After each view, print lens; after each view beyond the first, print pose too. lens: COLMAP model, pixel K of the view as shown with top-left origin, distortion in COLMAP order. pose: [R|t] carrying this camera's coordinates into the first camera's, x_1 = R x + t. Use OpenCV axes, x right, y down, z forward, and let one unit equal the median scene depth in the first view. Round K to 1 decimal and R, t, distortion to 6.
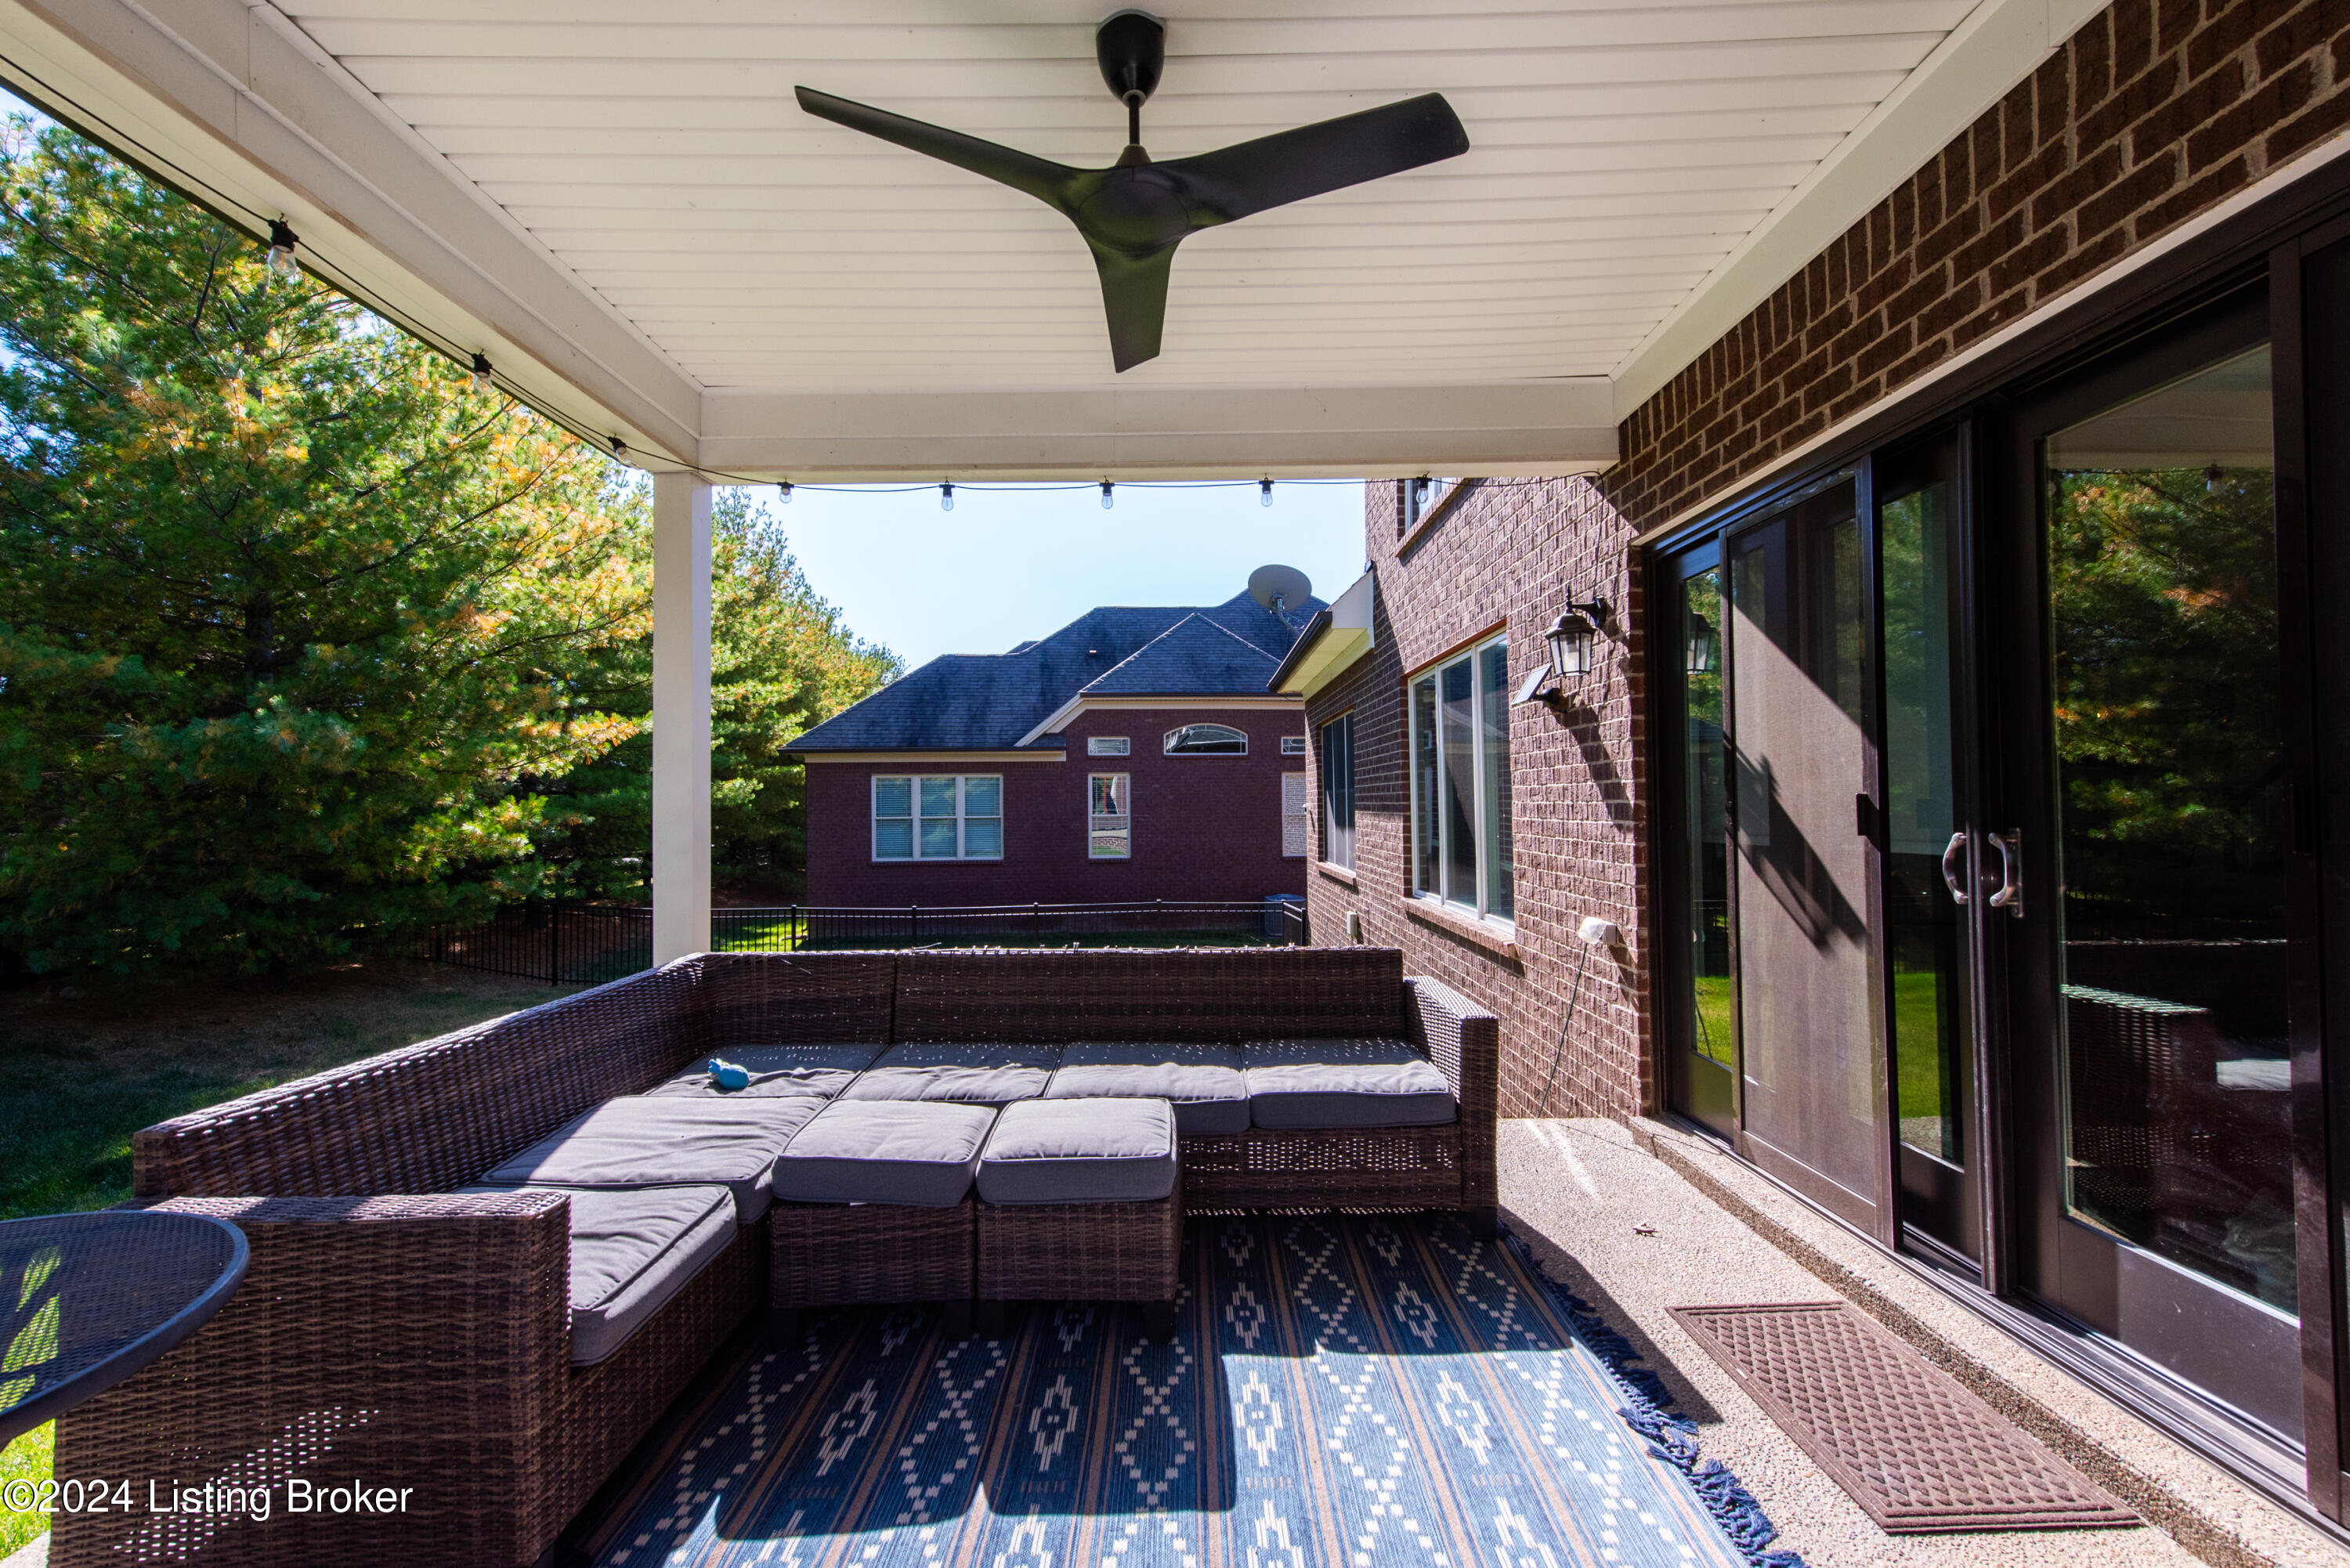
lens RADIAL K [[1002.2, 0, 1181.0], [0, 1002.2, 787.1], [0, 0, 1]] dist [0.002974, 0.000264]
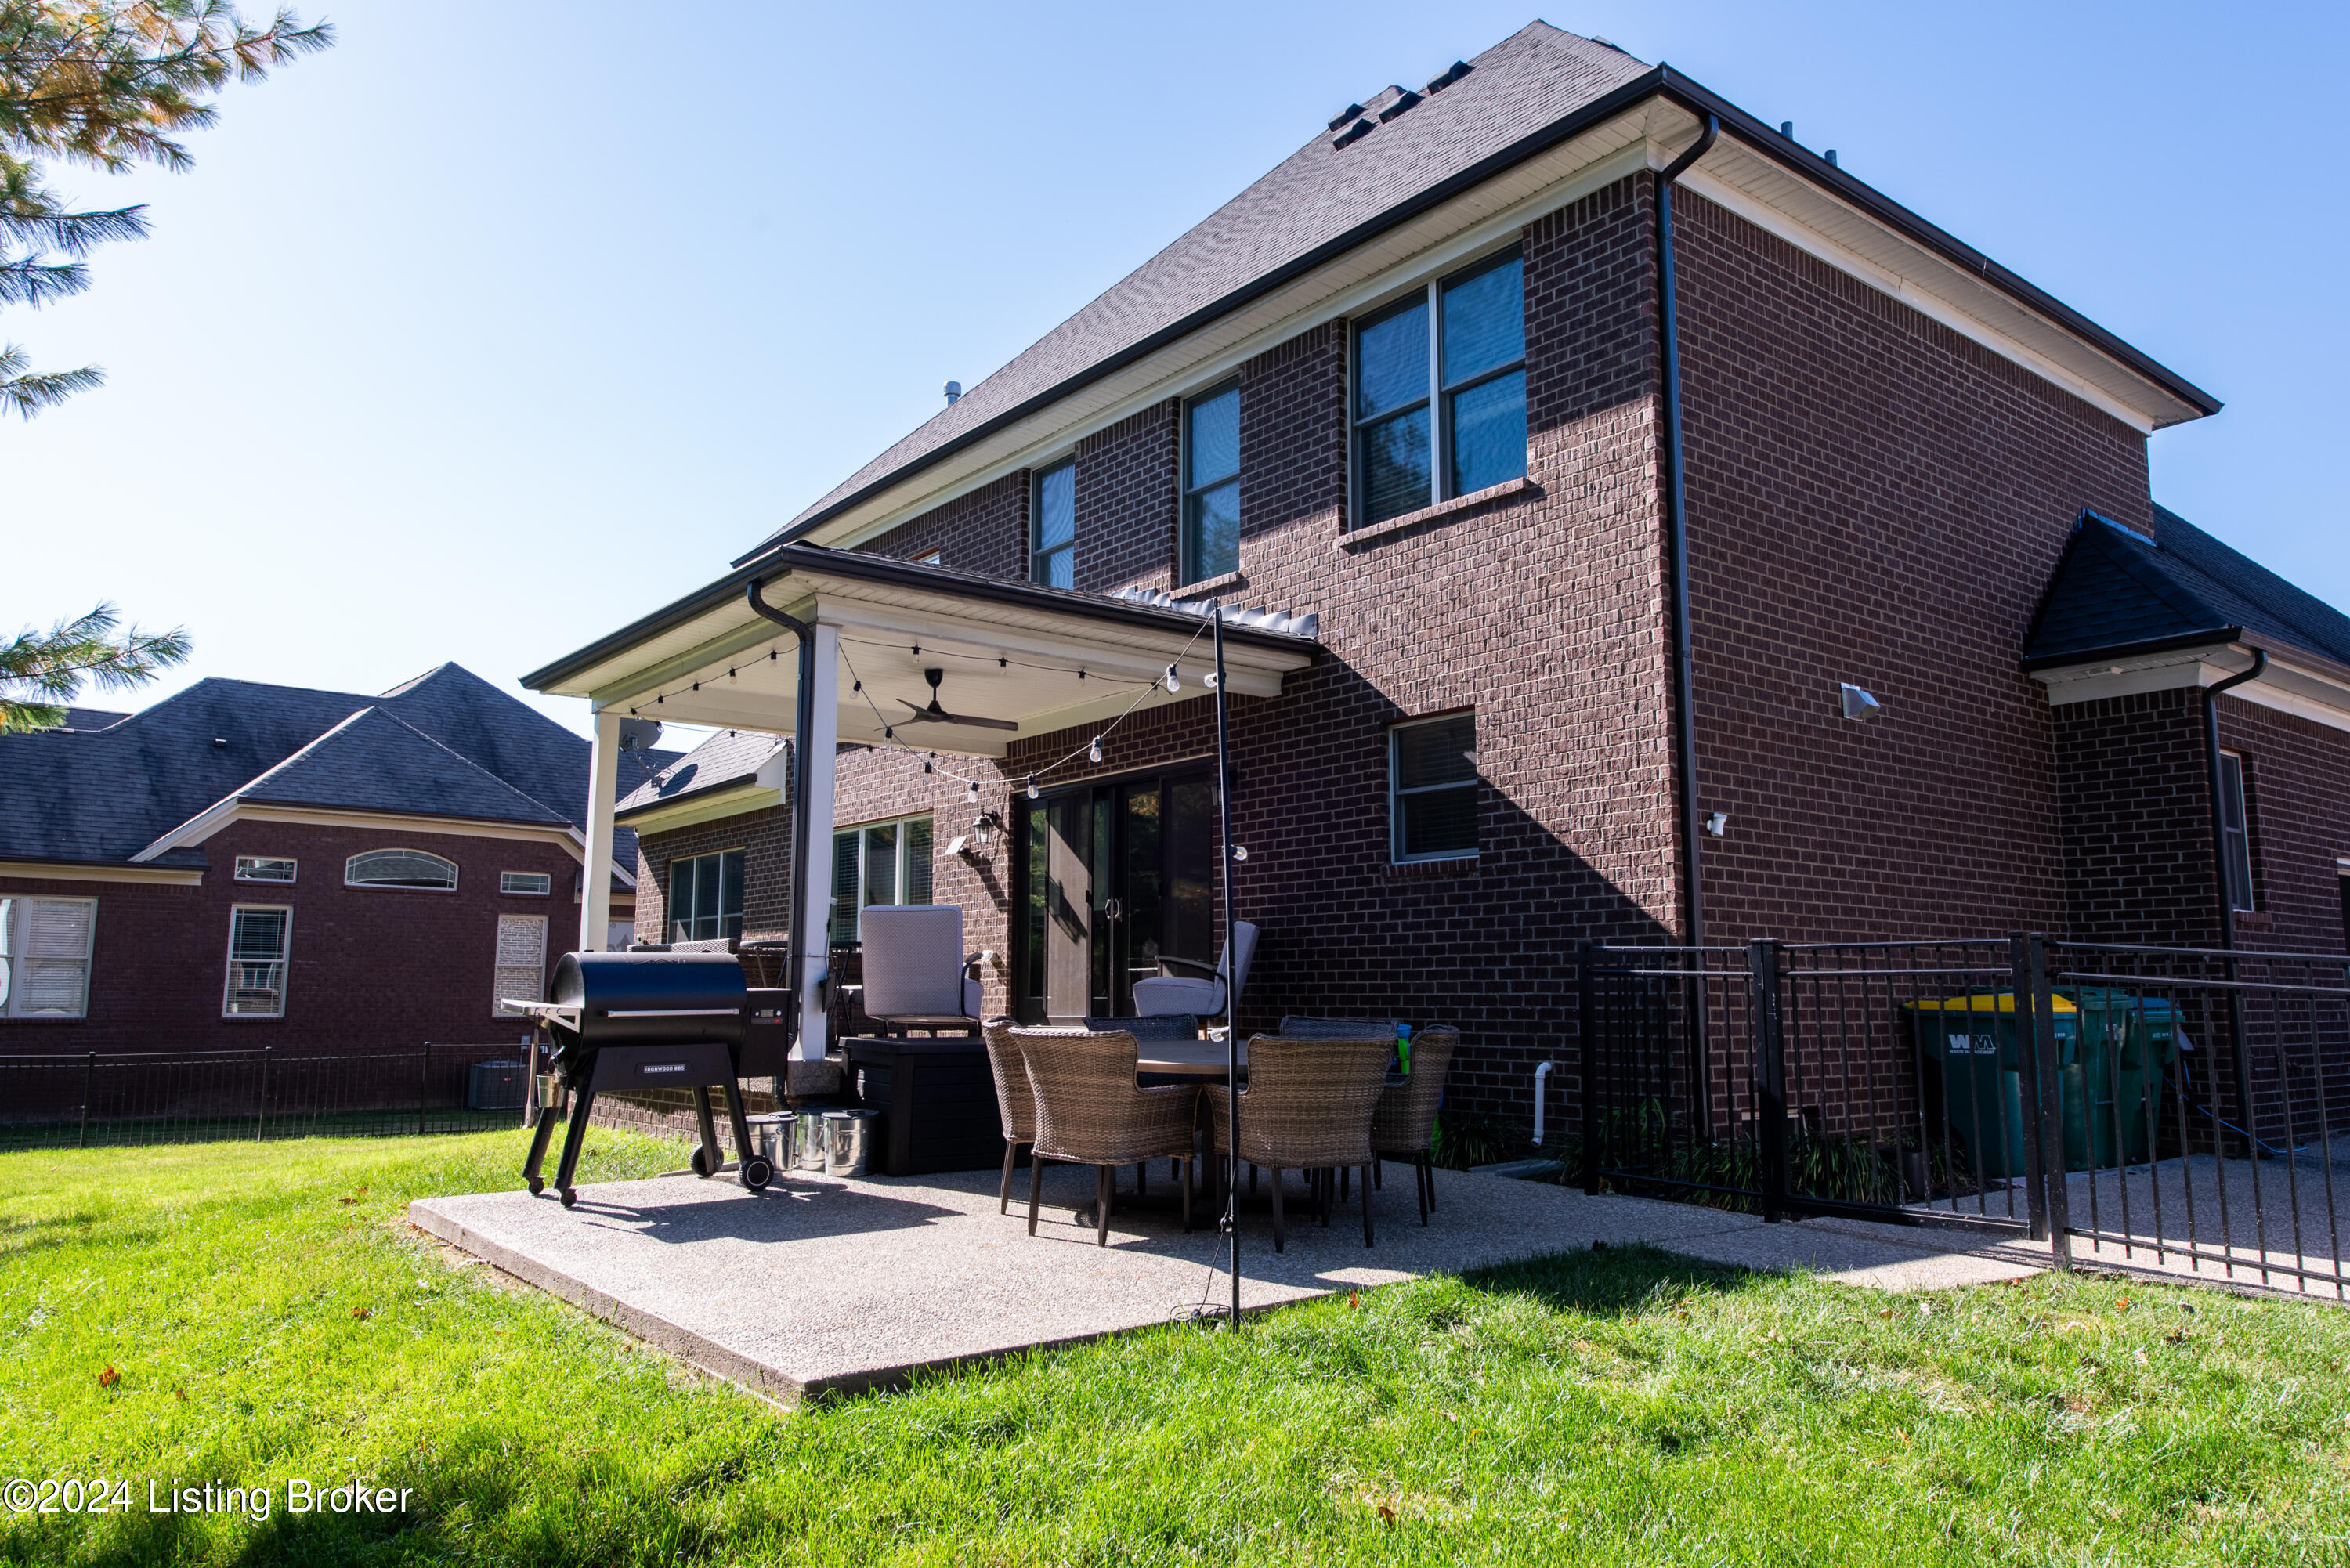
lens RADIAL K [[1598.5, 0, 1182.0], [0, 1598.5, 786.1], [0, 0, 1]] dist [-0.001929, -0.000560]
pose [[0.789148, 0.095305, 0.606763, -1.548531], [-0.020145, 0.991373, -0.129516, 0.231831], [-0.613872, 0.089984, 0.784260, -2.254435]]
